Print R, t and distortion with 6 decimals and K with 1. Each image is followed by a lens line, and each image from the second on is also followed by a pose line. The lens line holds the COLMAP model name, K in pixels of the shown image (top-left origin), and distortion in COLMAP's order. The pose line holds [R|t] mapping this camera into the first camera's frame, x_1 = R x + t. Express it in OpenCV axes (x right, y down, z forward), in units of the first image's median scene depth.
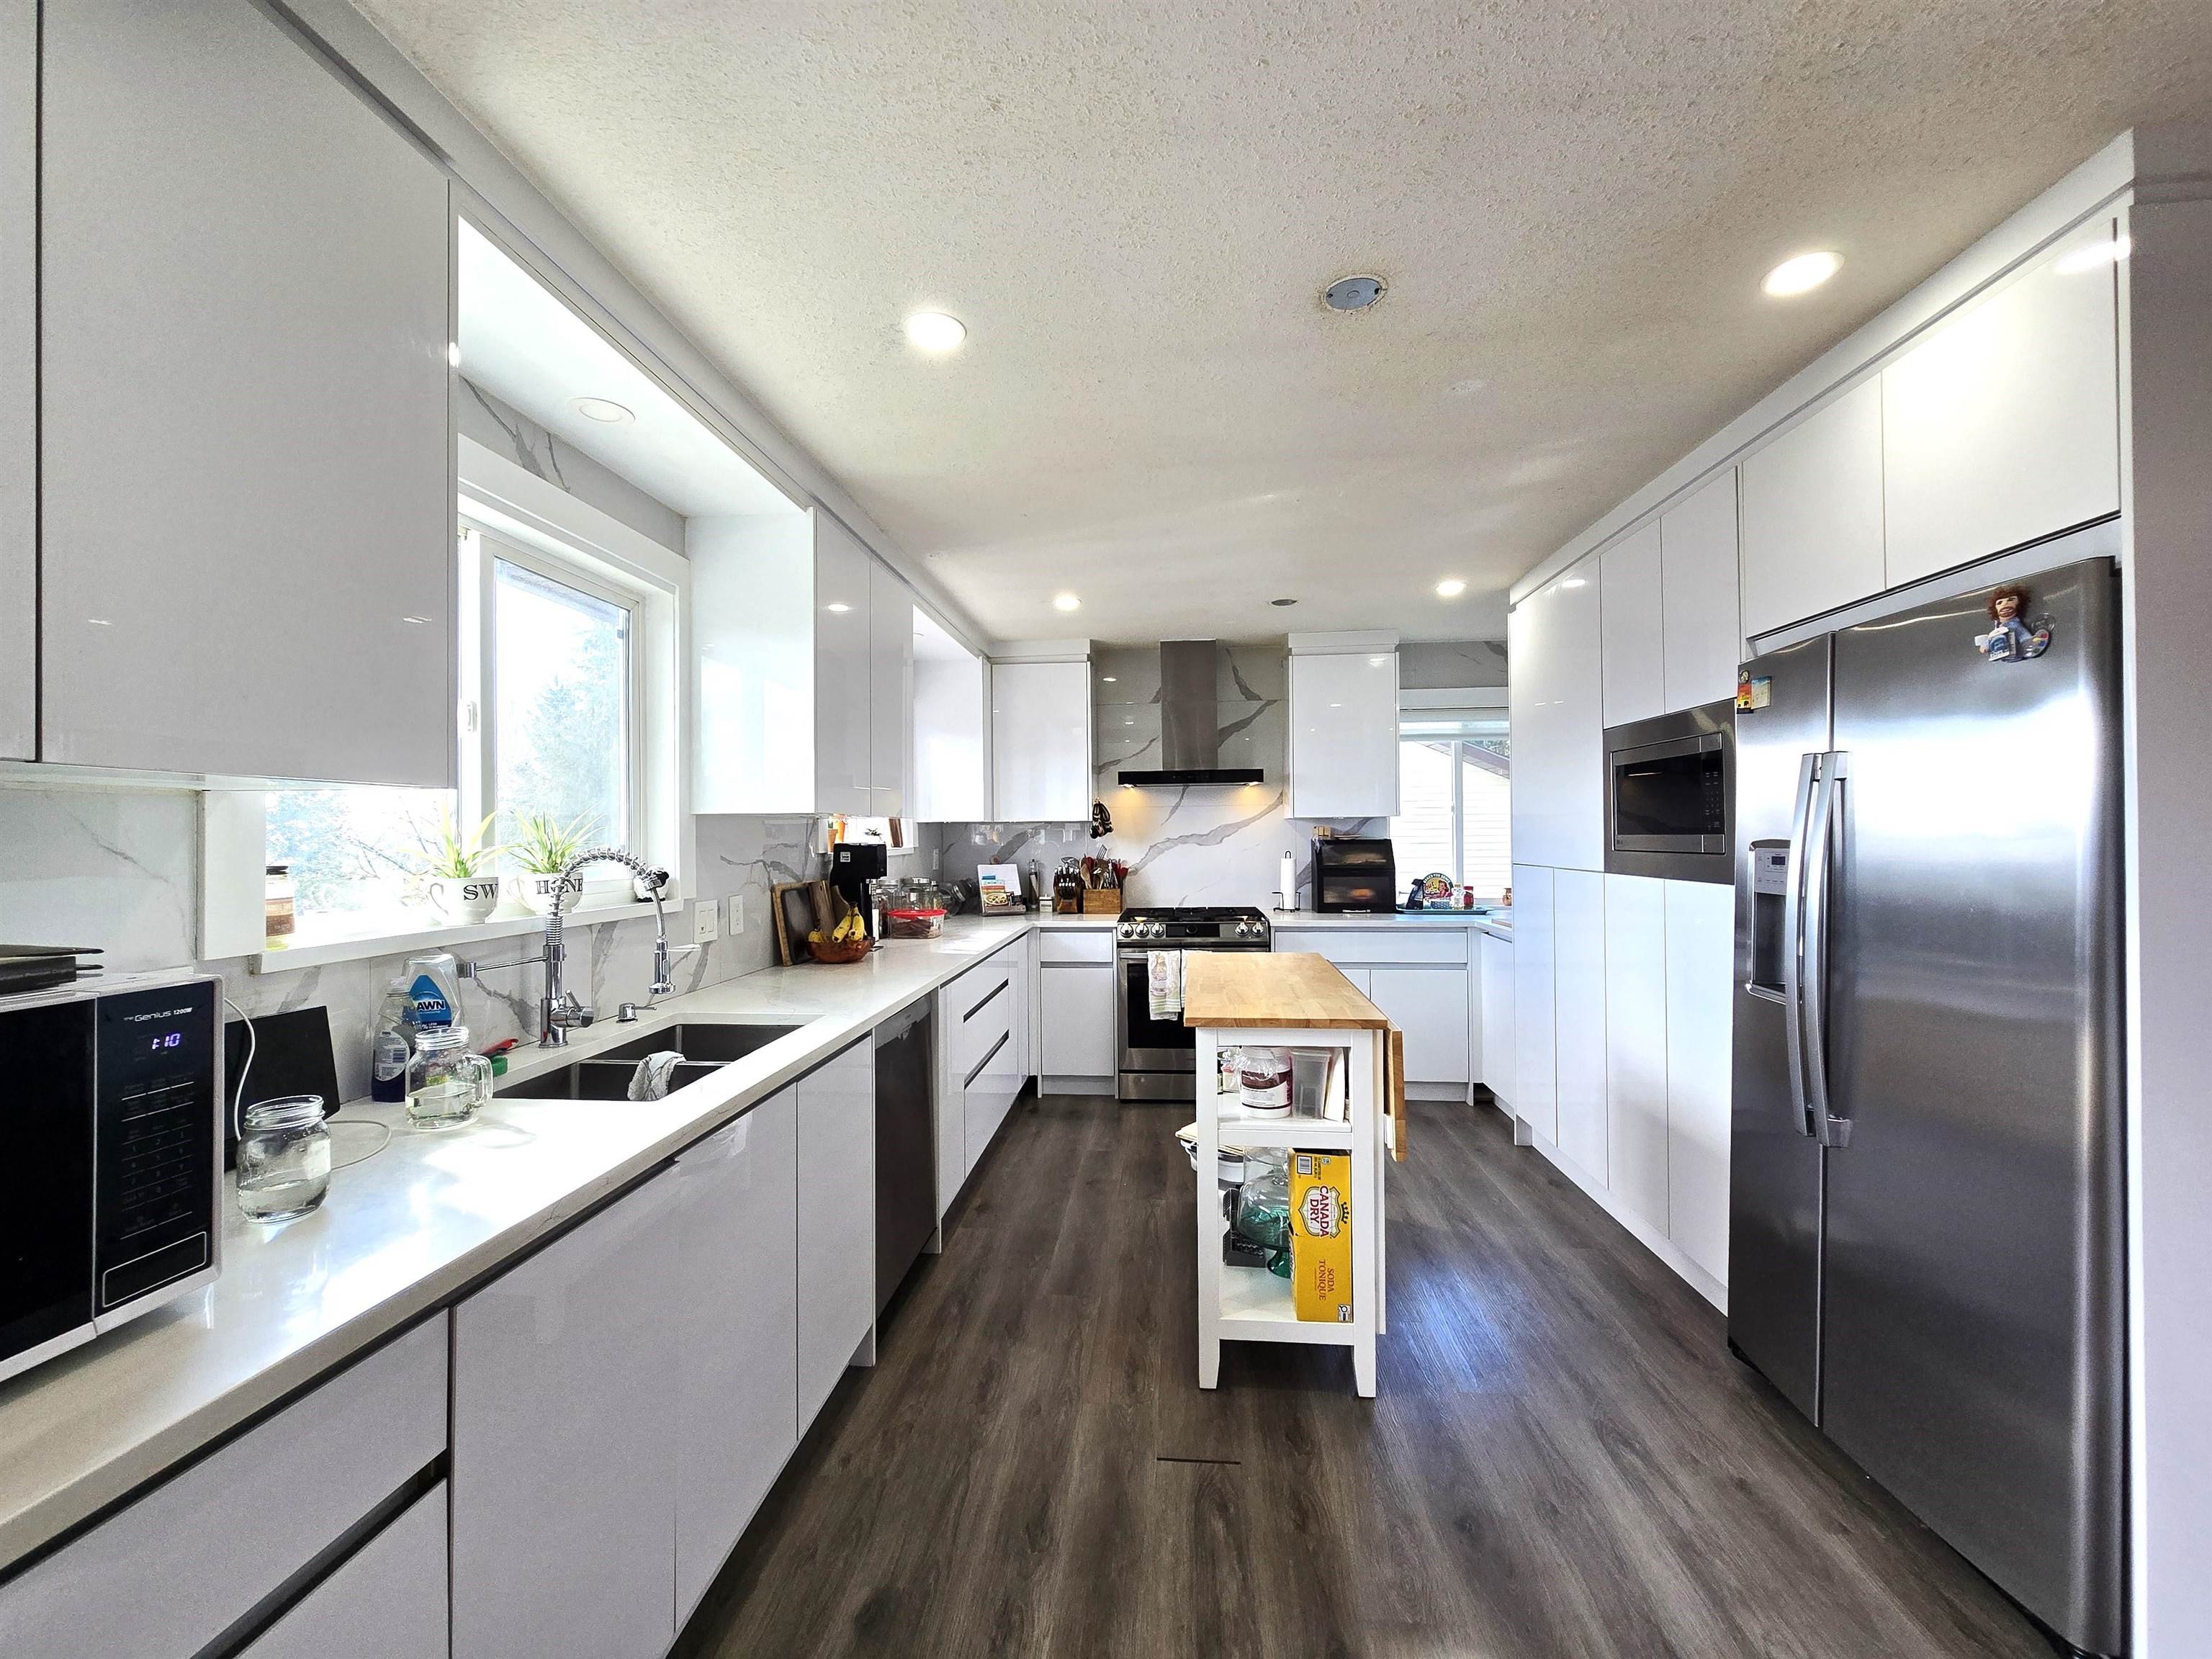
lens RADIAL K [[896.0, 0, 1102.1], [0, 896.0, 827.9], [0, 0, 1]] dist [-0.001992, 0.000589]
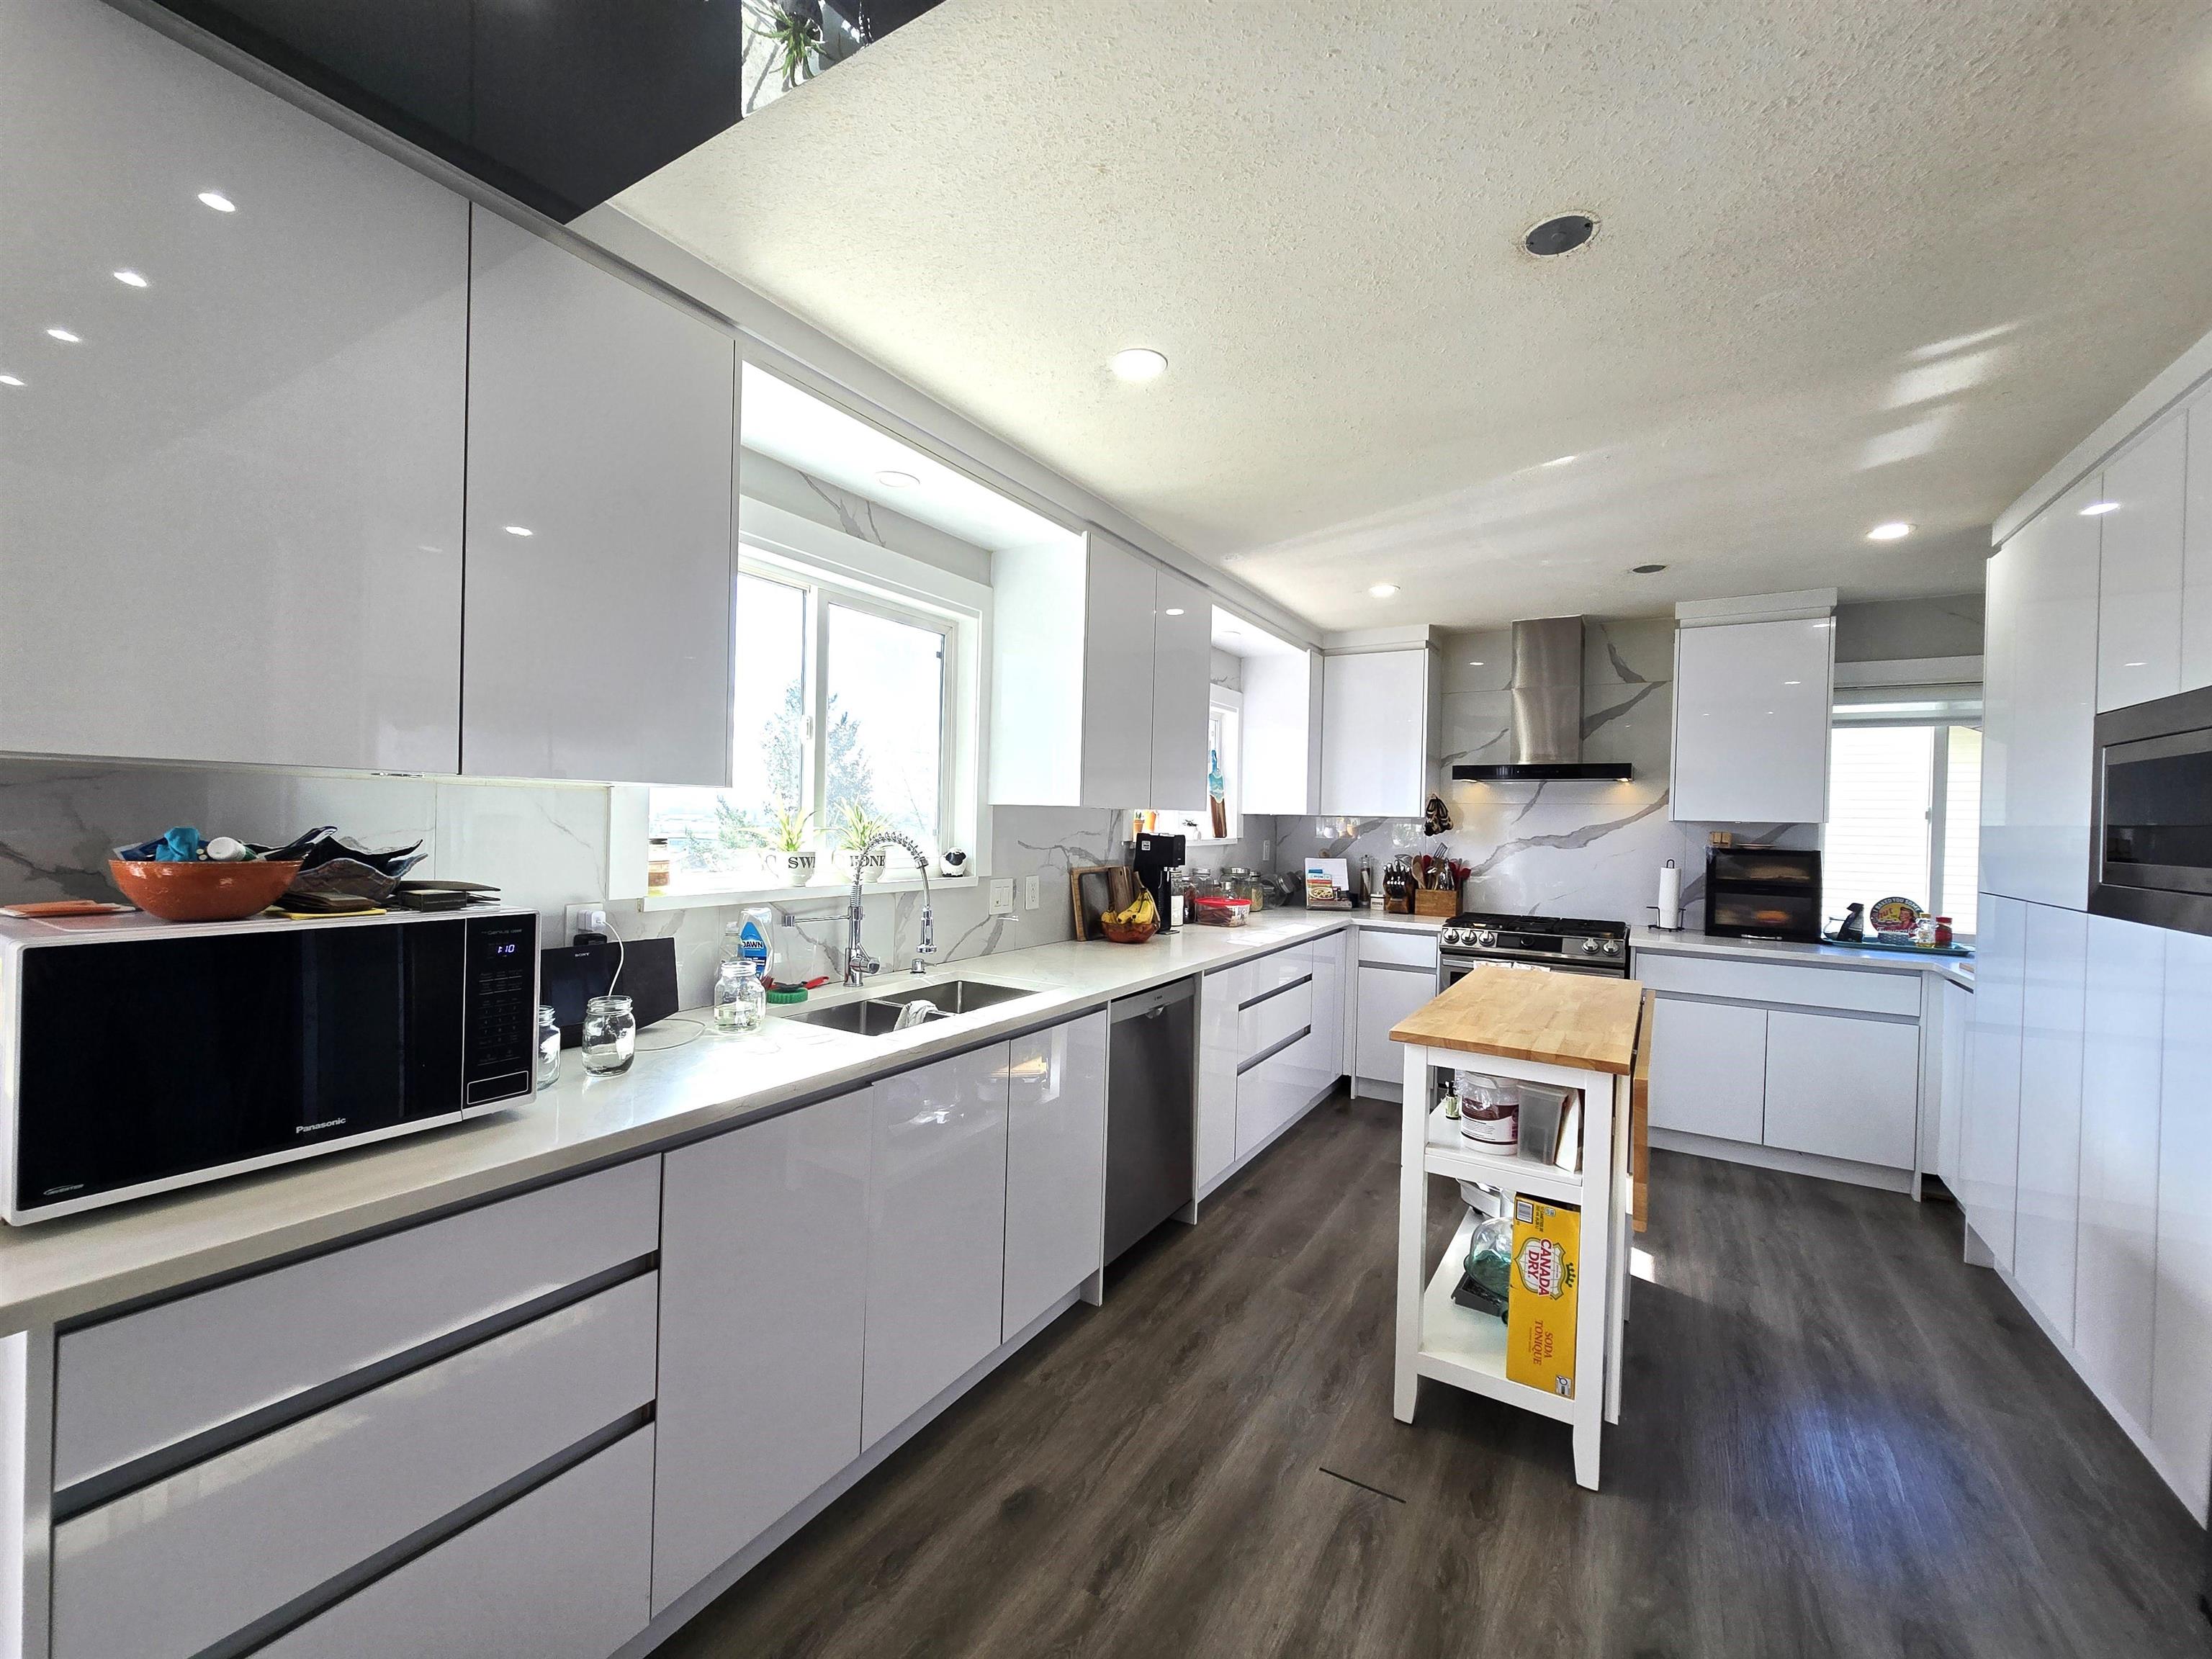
lens RADIAL K [[896.0, 0, 1105.0], [0, 896.0, 826.9], [0, 0, 1]] dist [-0.001992, 0.000589]
pose [[0.899177, 0.033869, -0.436272, 0.215348], [-0.028056, 0.999411, 0.019763, -0.015008], [0.436684, -0.005531, 0.899598, 0.007198]]
